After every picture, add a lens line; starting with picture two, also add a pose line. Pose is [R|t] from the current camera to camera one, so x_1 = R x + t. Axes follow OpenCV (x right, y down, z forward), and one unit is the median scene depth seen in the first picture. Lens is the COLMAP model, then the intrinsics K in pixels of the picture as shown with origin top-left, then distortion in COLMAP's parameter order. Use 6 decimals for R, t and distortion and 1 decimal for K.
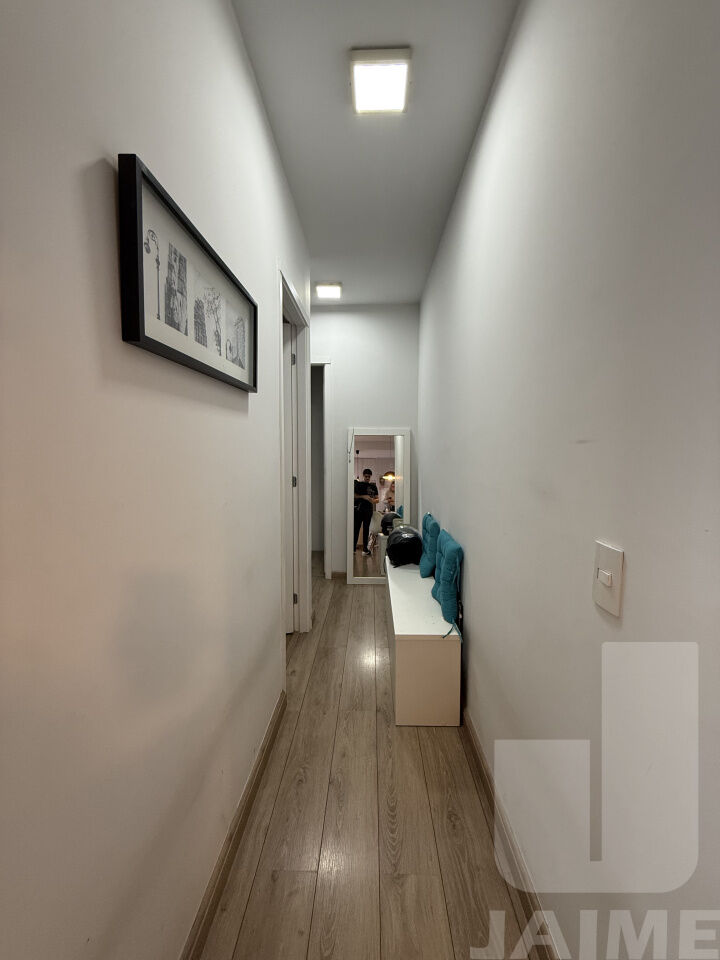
lens RADIAL K [[382.9, 0, 356.7], [0, 382.9, 481.6], [0, 0, 1]] dist [-0.000405, 0.000046]
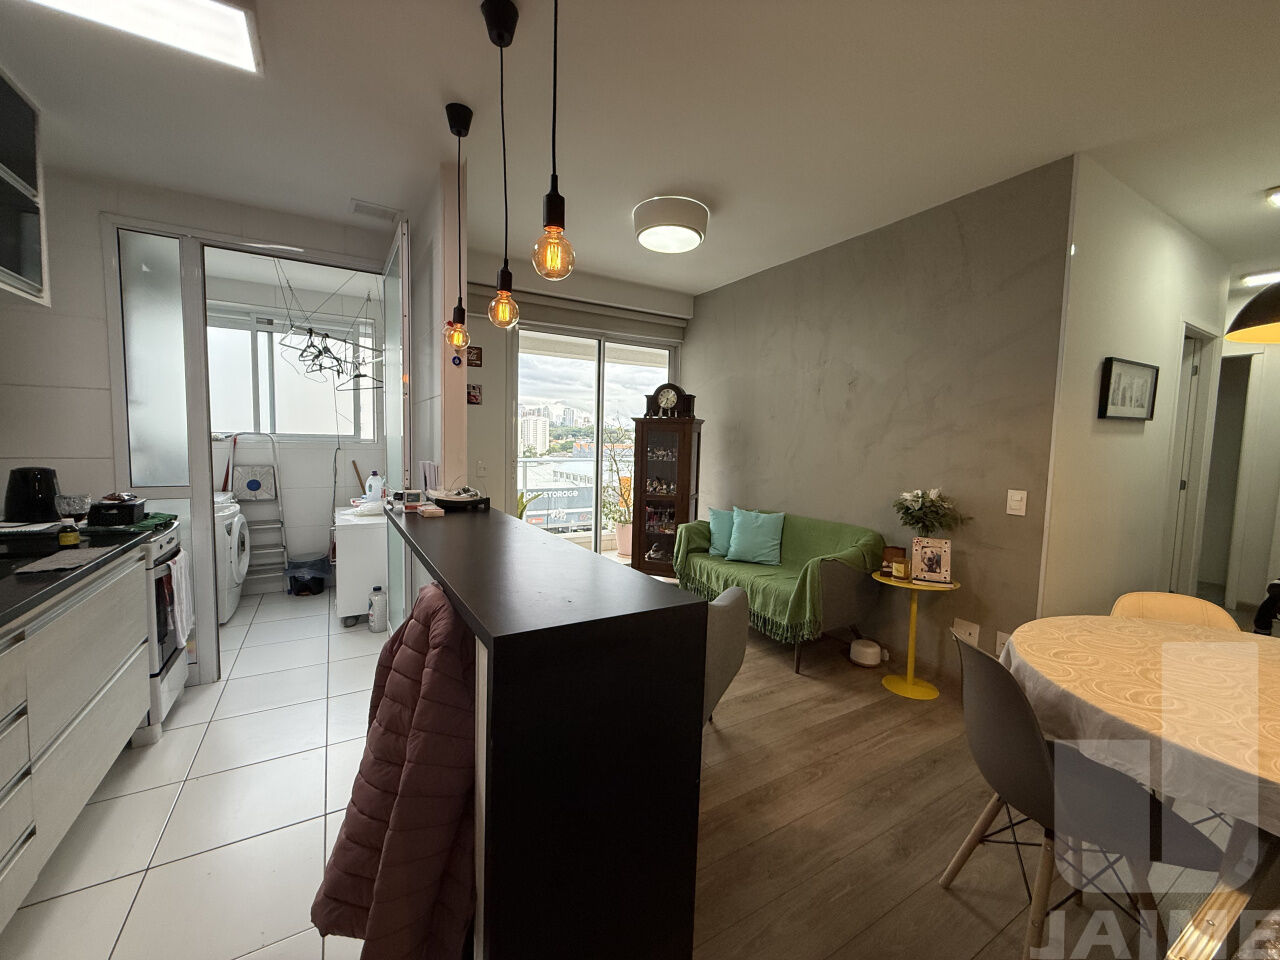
lens RADIAL K [[510.6, 0, 640.1], [0, 510.6, 476.2], [0, 0, 1]] dist [-0.000405, 0.000046]
pose [[0.546065, 0.070336, -0.834785, 0.285896], [-0.086591, 0.995871, 0.027266, 0.098484], [0.833256, 0.057396, 0.549900, -1.517808]]
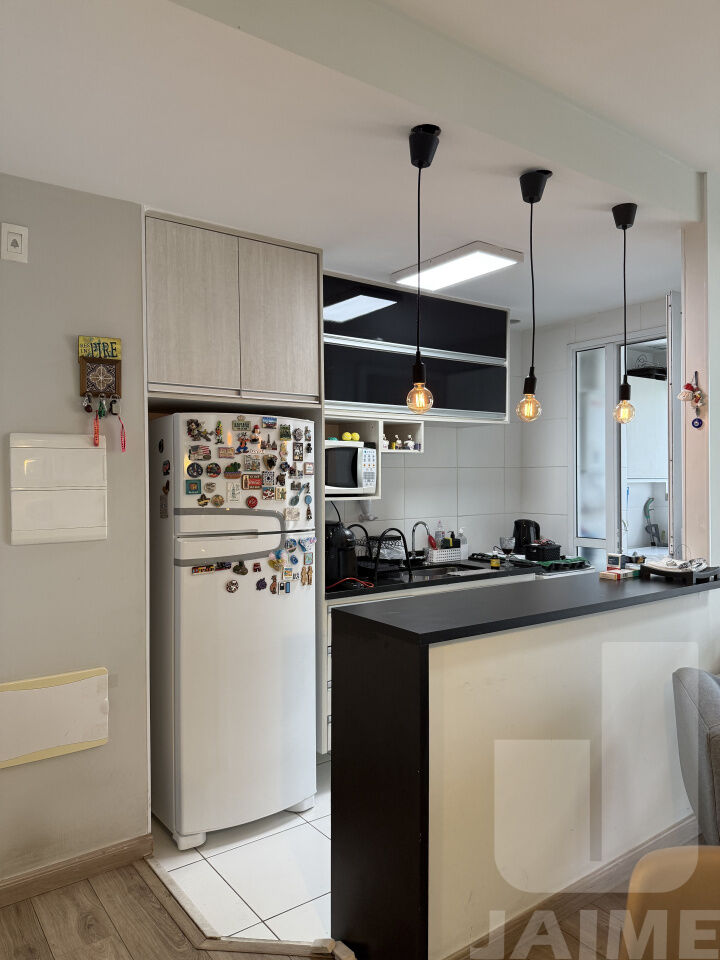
lens RADIAL K [[671.7, 0, 360.5], [0, 671.7, 480.0], [0, 0, 1]] dist [0.091569, -0.137821]
pose [[-0.783792, 0.002253, -0.621019, 0.556203], [-0.046692, 0.996949, 0.062547, -0.041006], [0.619265, 0.078021, -0.781296, -0.470311]]
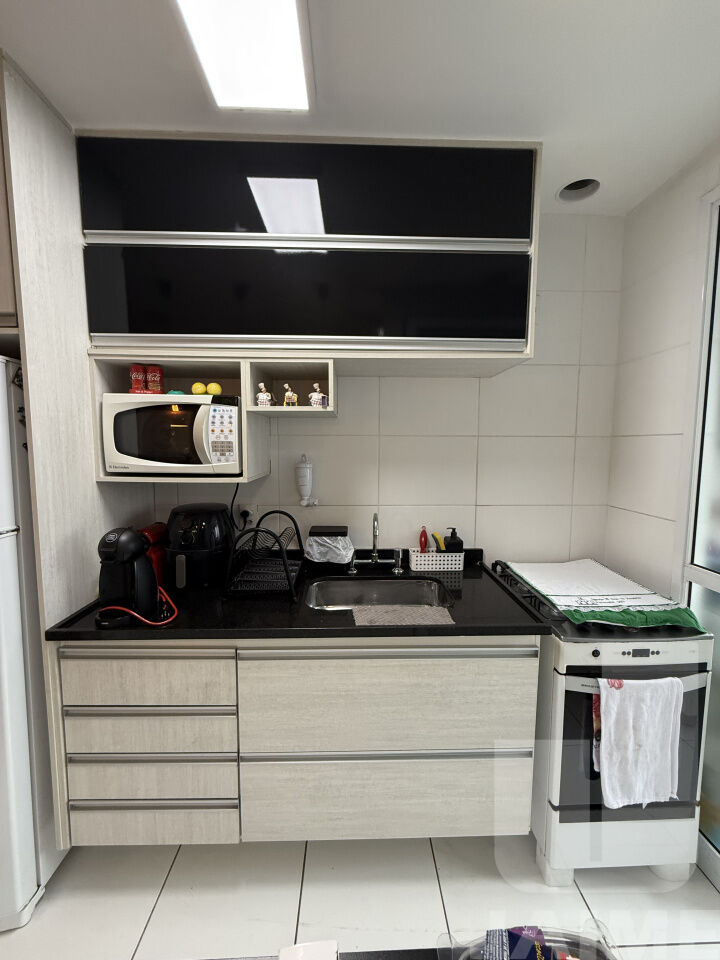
lens RADIAL K [[382.9, 0, 361.9], [0, 382.9, 480.0], [0, 0, 1]] dist [-0.000405, 0.000046]
pose [[-0.997938, -0.002755, -0.064131, -0.900295], [-0.013321, 0.986217, 0.164920, 0.005412], [0.062793, 0.165434, -0.984220, -1.224508]]
